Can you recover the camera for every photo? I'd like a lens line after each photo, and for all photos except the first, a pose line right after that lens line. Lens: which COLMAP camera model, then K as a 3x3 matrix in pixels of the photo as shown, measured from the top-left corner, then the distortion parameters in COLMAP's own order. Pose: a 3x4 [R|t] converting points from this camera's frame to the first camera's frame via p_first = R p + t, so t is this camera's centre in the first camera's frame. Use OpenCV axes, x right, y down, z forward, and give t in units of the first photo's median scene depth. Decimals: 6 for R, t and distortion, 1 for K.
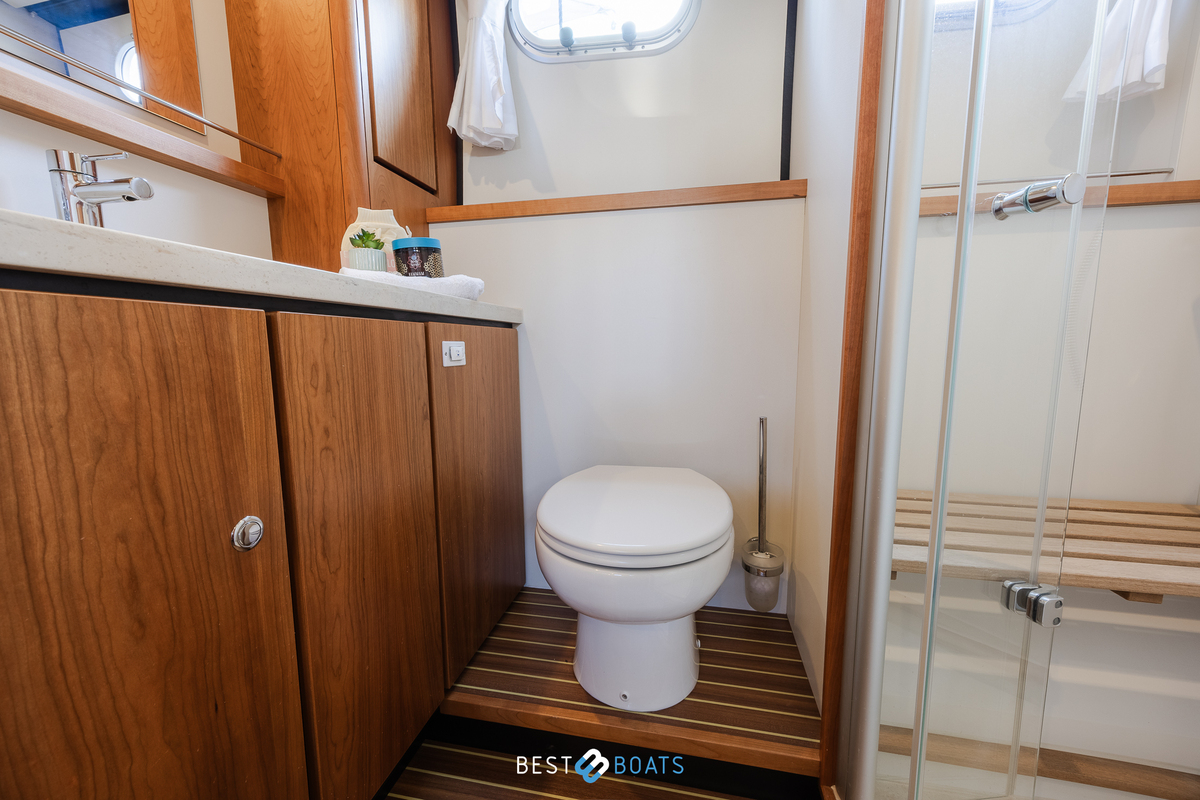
lens RADIAL K [[463.0, 0, 601.1], [0, 463.0, 407.0], [0, 0, 1]] dist [0.004466, -0.001205]
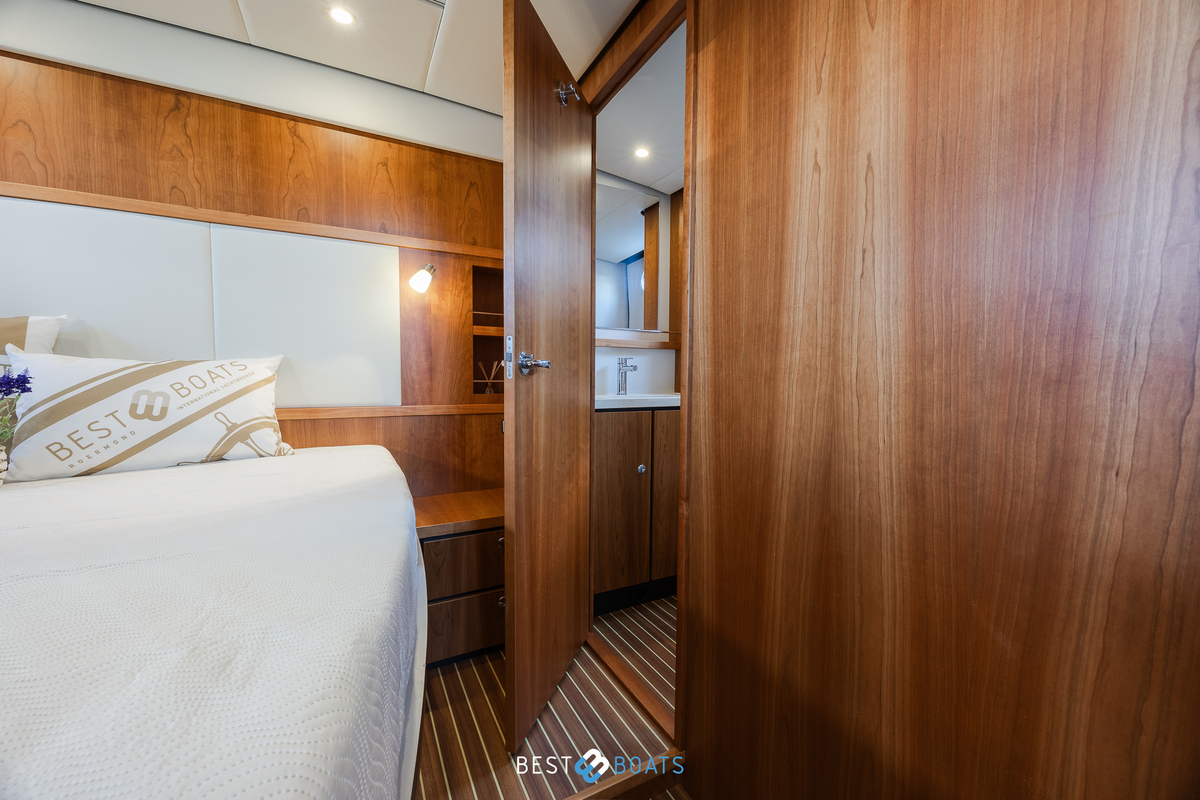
lens RADIAL K [[463.0, 0, 601.8], [0, 463.0, 399.1], [0, 0, 1]] dist [0.004466, -0.001205]
pose [[0.640869, 0.044289, -0.766372, 1.102313], [-0.107636, 0.993656, -0.032585, -0.082156], [0.760067, 0.103372, 0.641570, -1.006076]]
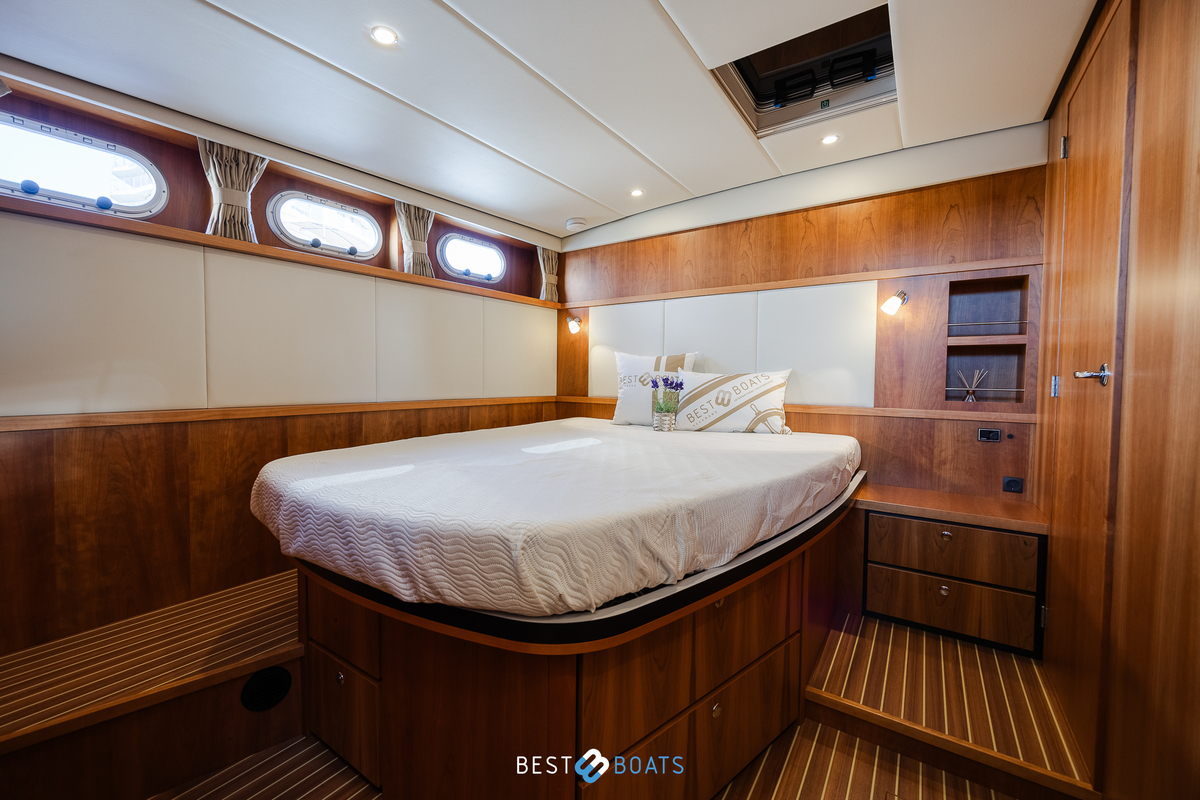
lens RADIAL K [[479.7, 0, 602.0], [0, 479.7, 395.1], [0, 0, 1]] dist [0.004590, -0.000794]
pose [[-0.380226, 0.031424, -0.924360, 1.969729], [-0.129103, 0.987835, 0.086687, -0.128394], [0.915839, 0.152298, -0.371543, -0.752282]]
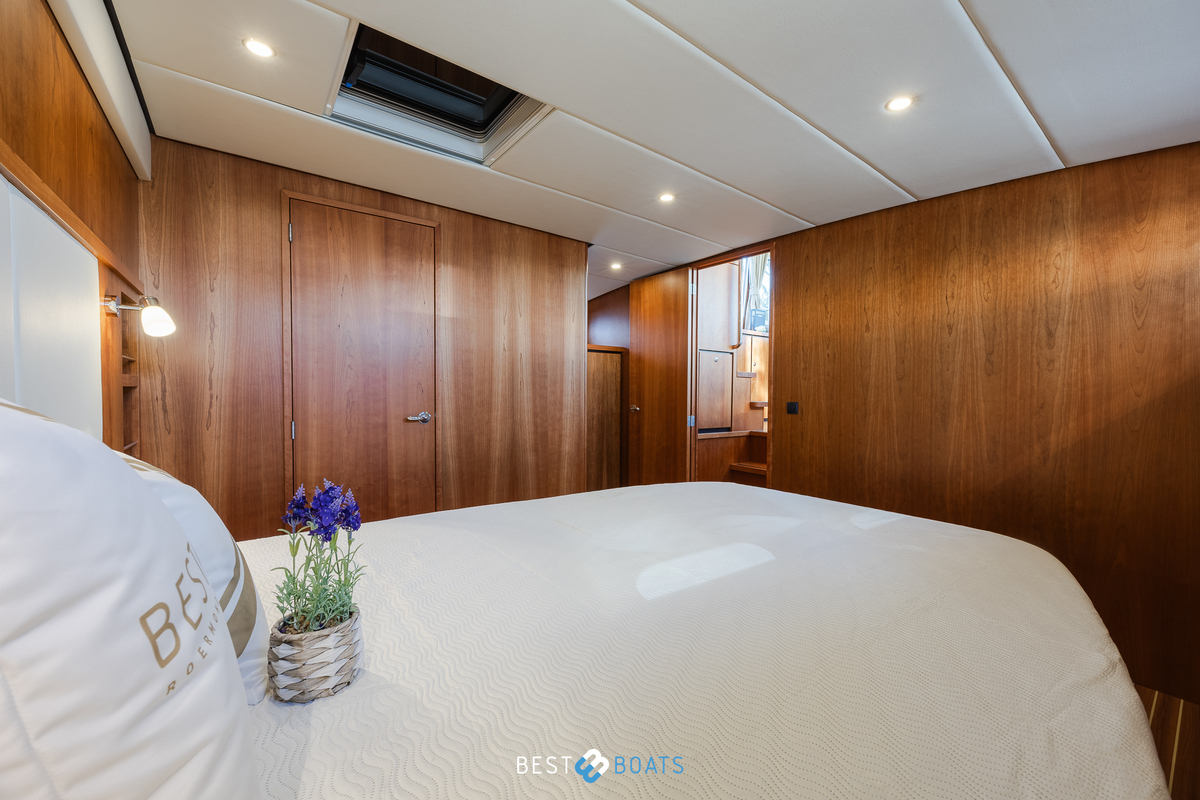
lens RADIAL K [[463.0, 0, 596.2], [0, 463.0, 401.8], [0, 0, 1]] dist [0.004466, -0.001205]
pose [[0.670309, -0.011206, 0.741997, -1.103962], [0.088831, 0.993908, -0.065238, -0.090848], [-0.736746, 0.109642, 0.667221, -2.356613]]
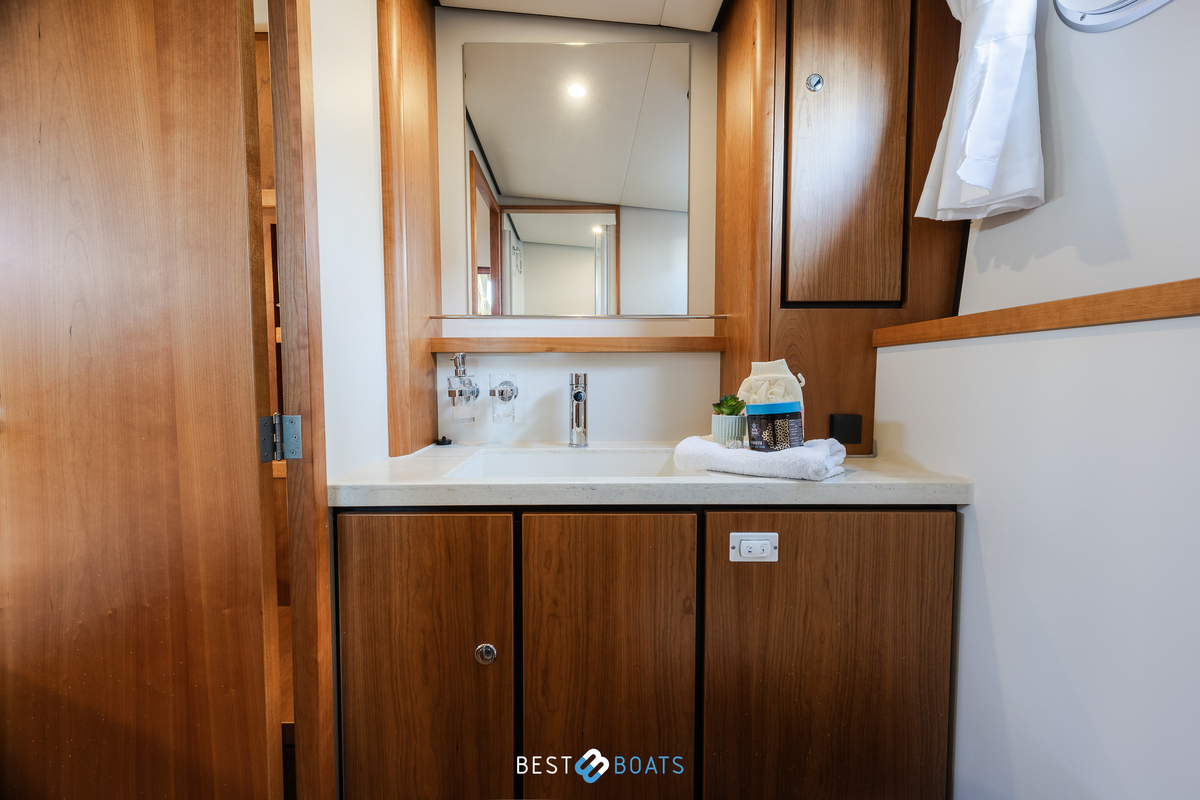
lens RADIAL K [[463.0, 0, 578.4], [0, 463.0, 401.9], [0, 0, 1]] dist [0.004466, -0.001205]
pose [[0.205243, 0.059163, -0.976921, 0.447067], [-0.128596, 0.991148, 0.033008, -0.379129], [0.970226, 0.118854, 0.211034, 0.496750]]
